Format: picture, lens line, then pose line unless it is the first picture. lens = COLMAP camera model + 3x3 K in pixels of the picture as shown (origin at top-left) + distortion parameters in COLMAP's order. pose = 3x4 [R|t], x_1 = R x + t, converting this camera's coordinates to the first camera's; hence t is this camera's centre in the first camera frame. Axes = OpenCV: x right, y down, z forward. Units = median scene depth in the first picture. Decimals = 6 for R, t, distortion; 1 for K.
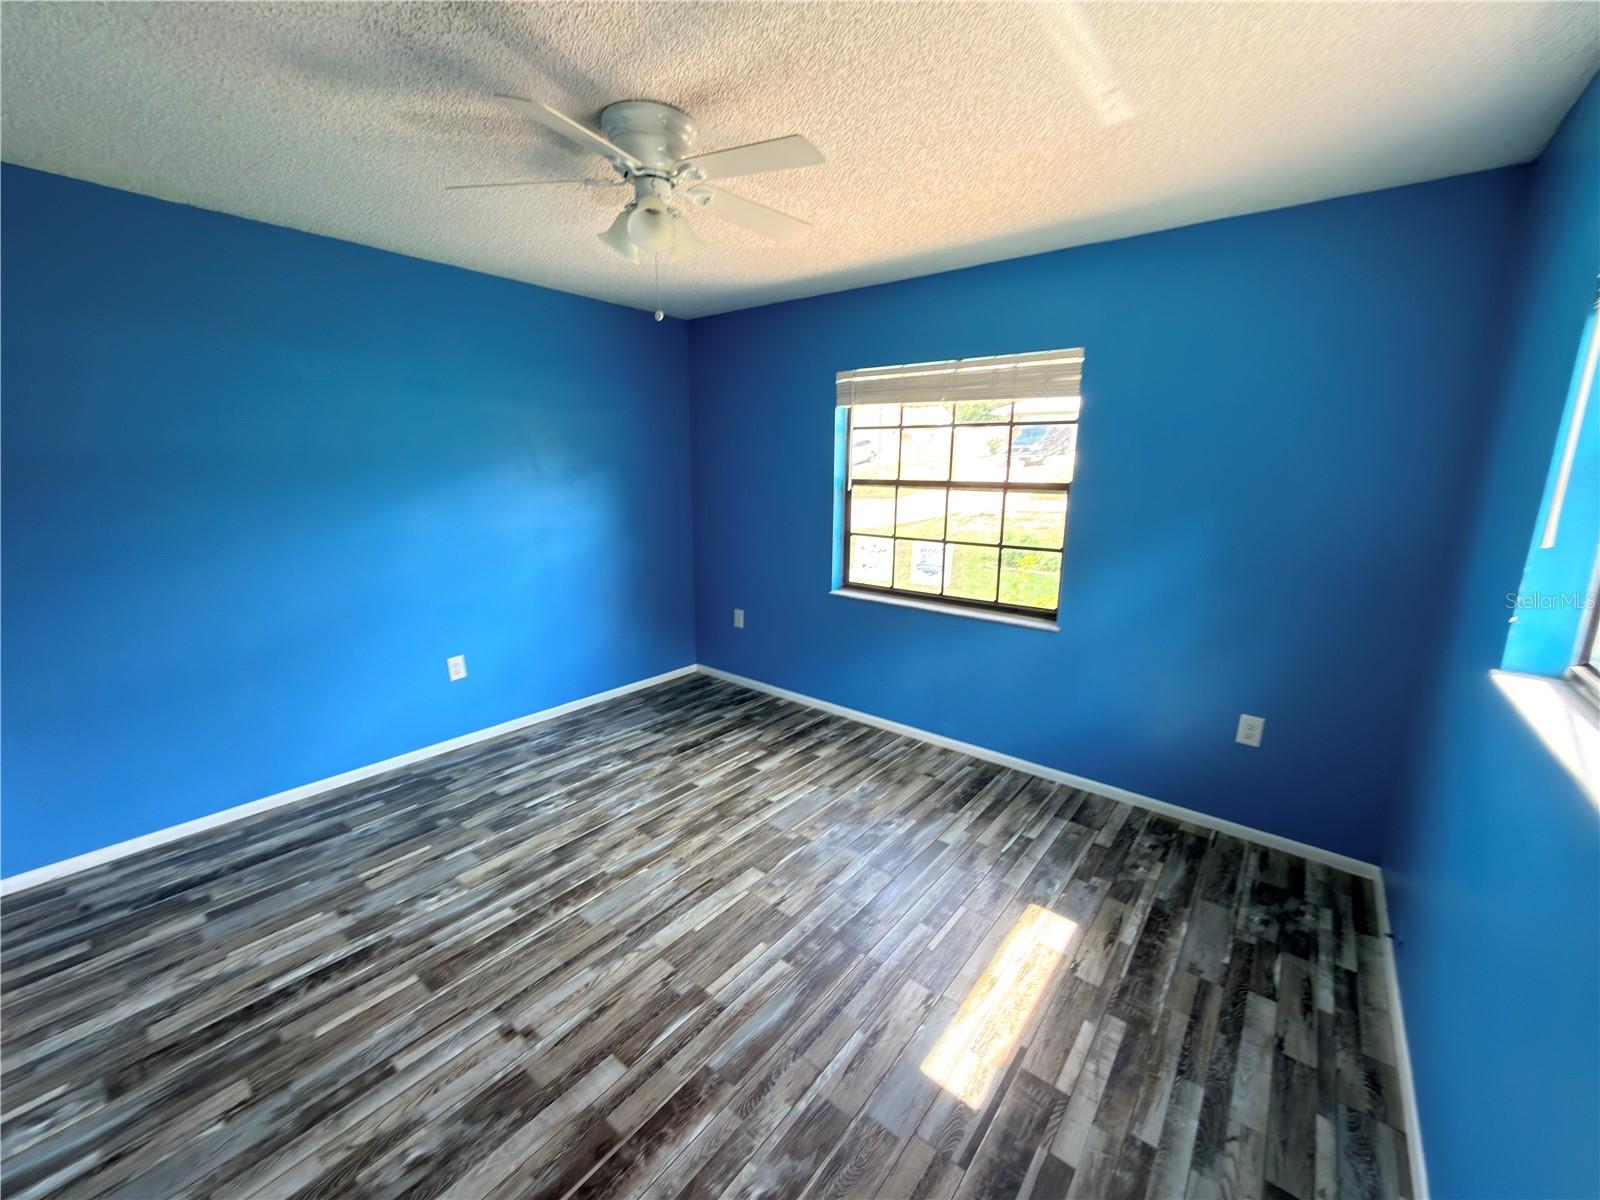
lens RADIAL K [[639.3, 0, 798.7], [0, 639.3, 599.5], [0, 0, 1]] dist [0.000031, -0.000312]
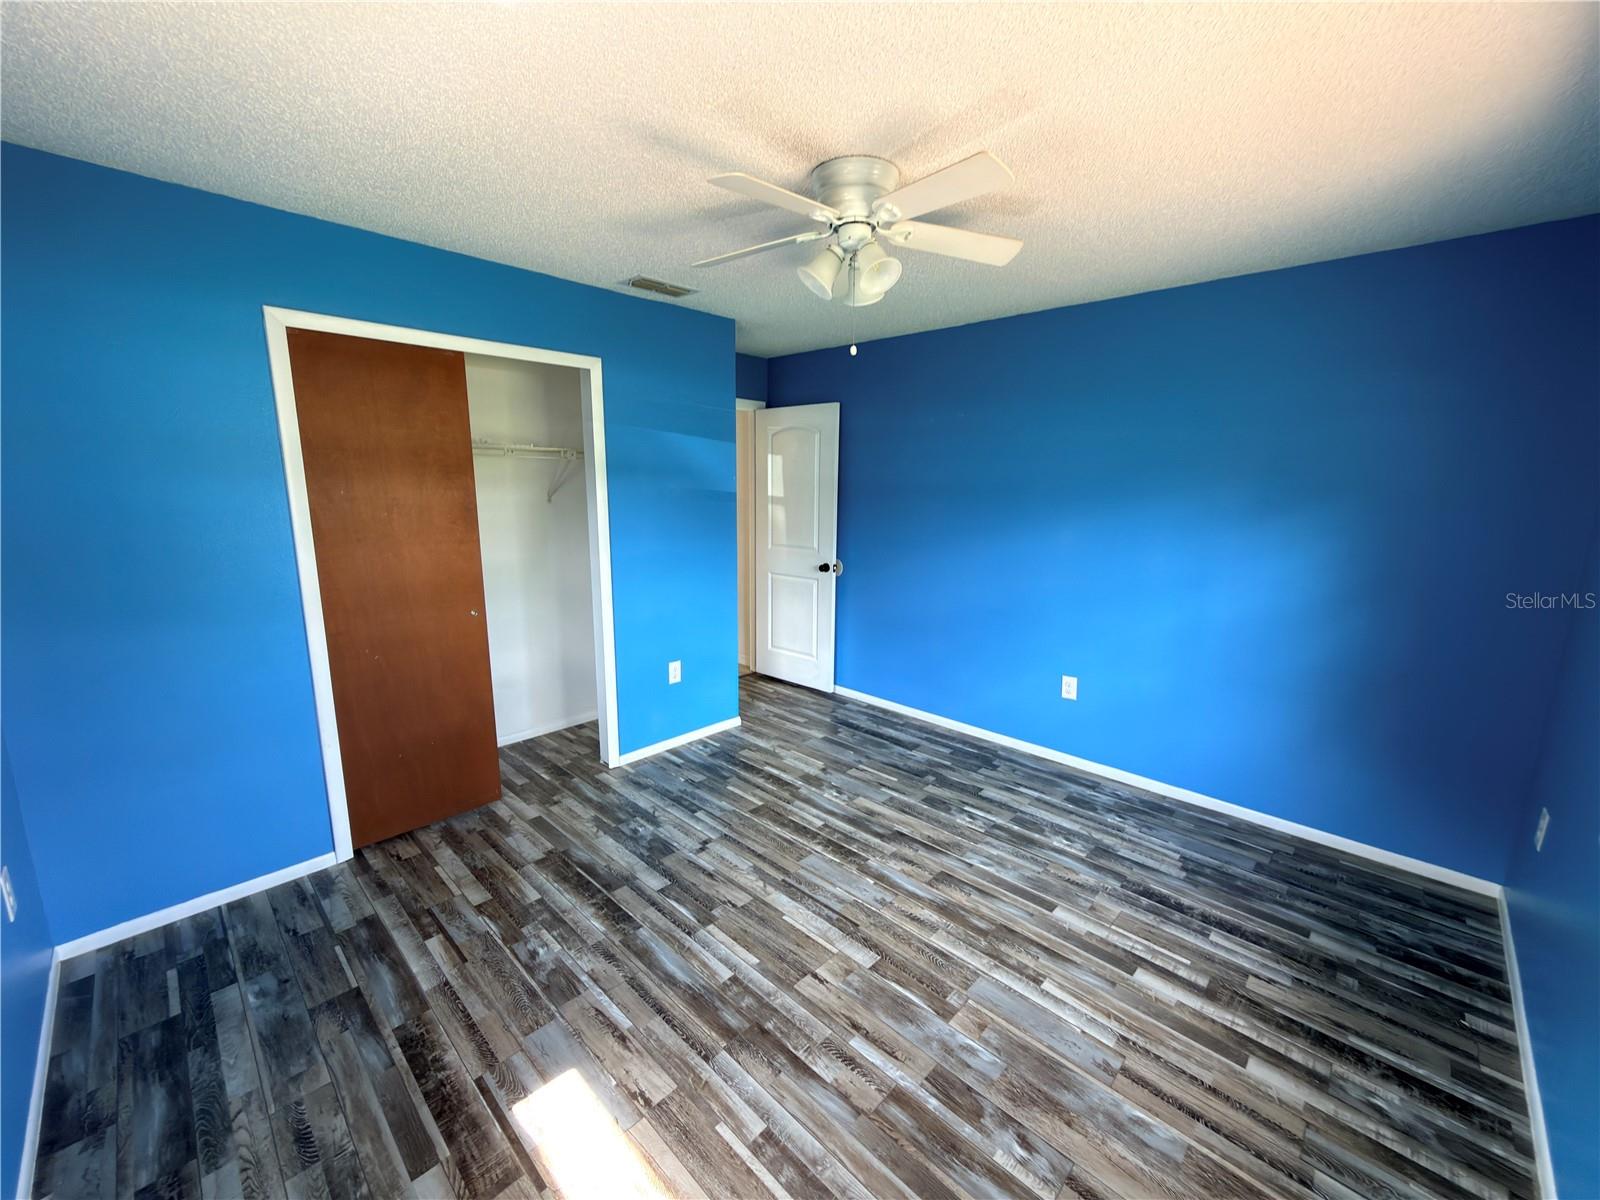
lens RADIAL K [[639.3, 0, 798.7], [0, 639.3, 599.5], [0, 0, 1]] dist [0.000031, -0.000312]
pose [[-0.091356, 0.170803, -0.981061, 0.672889], [-0.221427, 0.957033, 0.187239, -0.170819], [0.970888, 0.234339, -0.049610, 0.795636]]
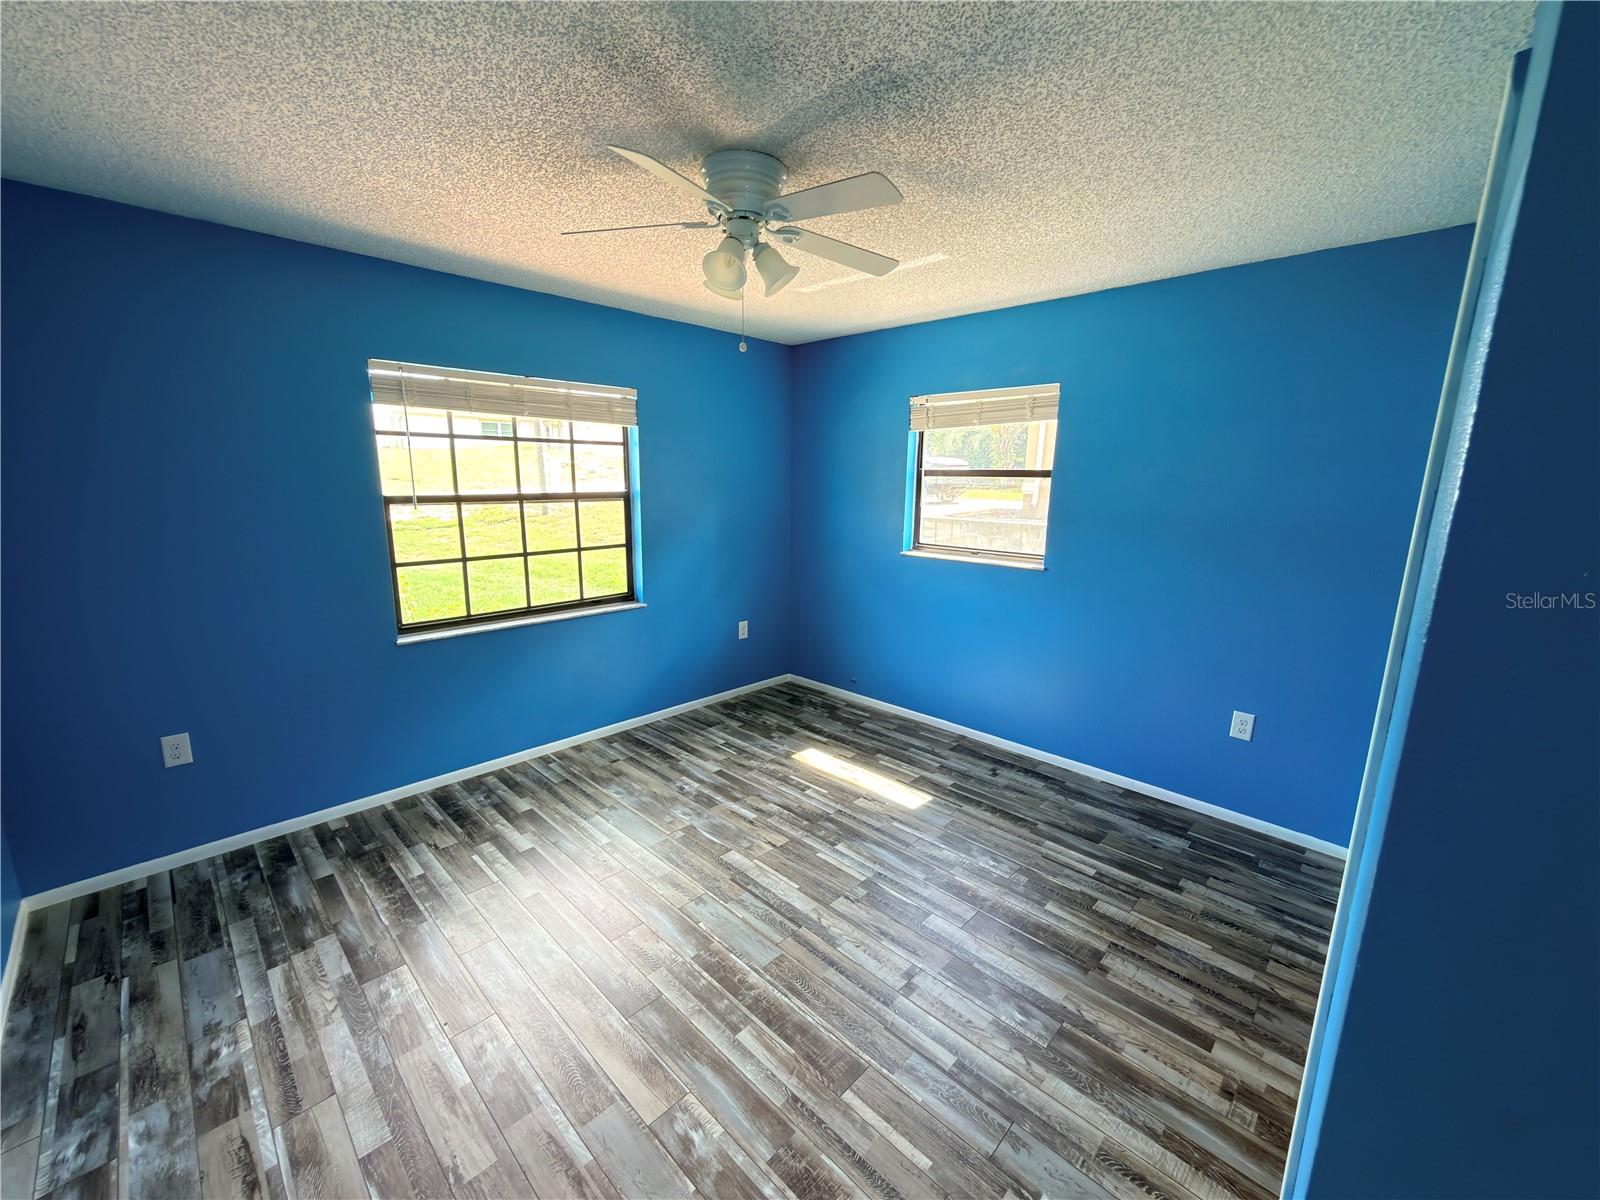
lens RADIAL K [[639.3, 0, 798.7], [0, 639.3, 599.5], [0, 0, 1]] dist [0.000031, -0.000312]
pose [[0.096611, -0.199369, 0.975150, -0.989810], [0.198080, 0.963987, 0.177462, -0.158586], [-0.975413, 0.176013, 0.132622, 0.629799]]
